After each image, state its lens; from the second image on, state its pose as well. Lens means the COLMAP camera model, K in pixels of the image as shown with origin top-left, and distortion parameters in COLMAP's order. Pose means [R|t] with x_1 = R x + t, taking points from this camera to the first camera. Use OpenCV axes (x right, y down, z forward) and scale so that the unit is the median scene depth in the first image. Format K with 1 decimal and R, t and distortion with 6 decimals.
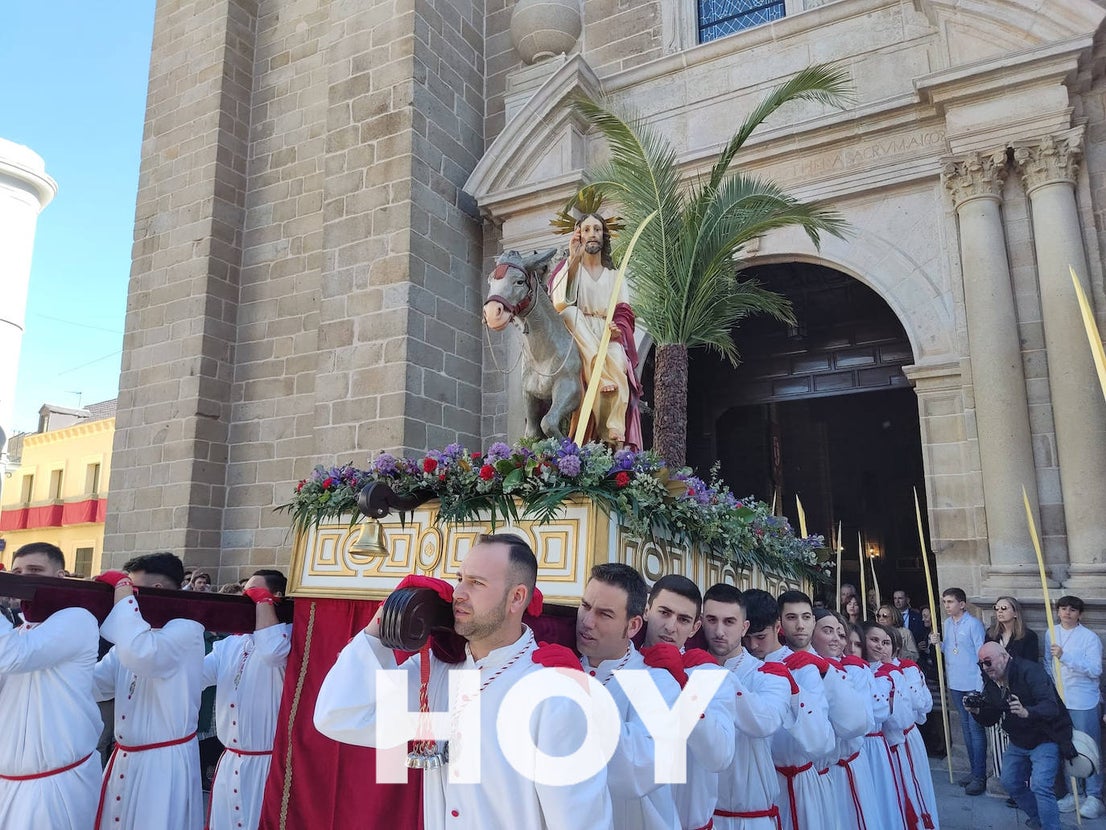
lens RADIAL K [[810.4, 0, 537.8], [0, 810.4, 415.4], [0, 0, 1]] dist [0.106007, -0.154043]
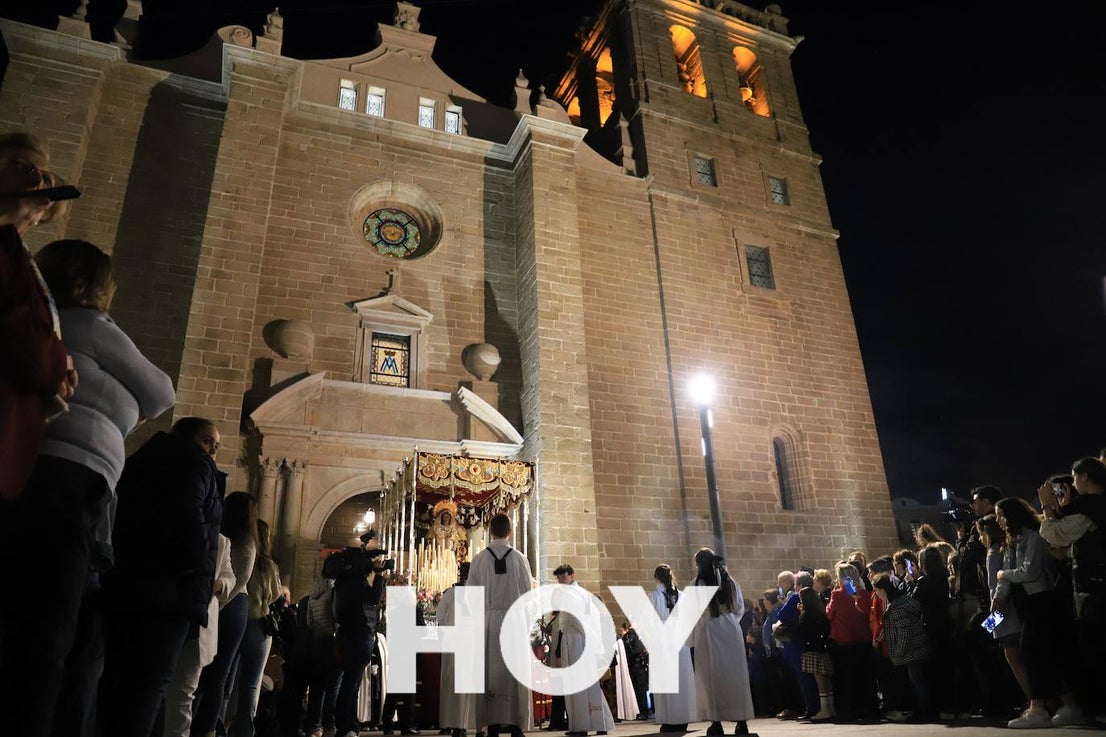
lens RADIAL K [[754.3, 0, 553.0], [0, 754.3, 368.5], [0, 0, 1]] dist [-0.128208, 0.097108]
pose [[0.616512, 0.286993, 0.733176, -1.009165], [-0.120271, 0.954600, -0.272533, -0.004115], [-0.778105, 0.079840, 0.623039, -0.637642]]
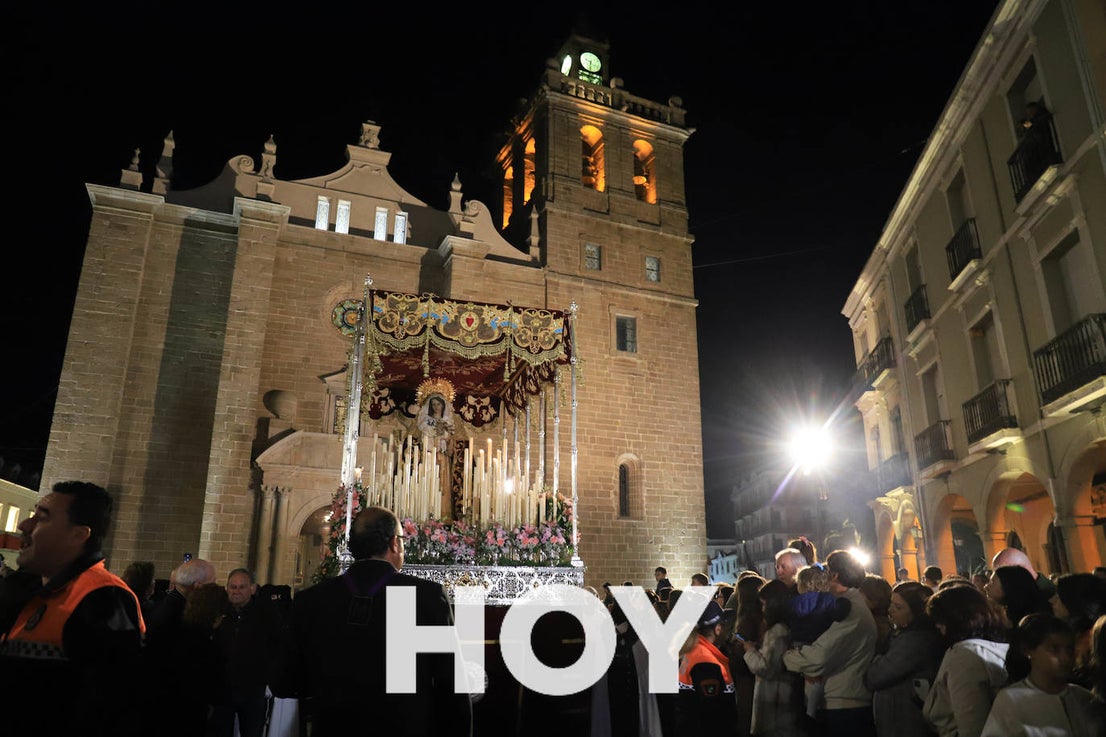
lens RADIAL K [[763.2, 0, 553.0], [0, 763.2, 368.5], [0, 0, 1]] dist [-0.125129, 0.115230]
pose [[0.600074, 0.234673, 0.764748, -1.736885], [-0.162948, 0.971816, -0.170355, -0.339414], [-0.783172, -0.022389, 0.621401, -1.652107]]
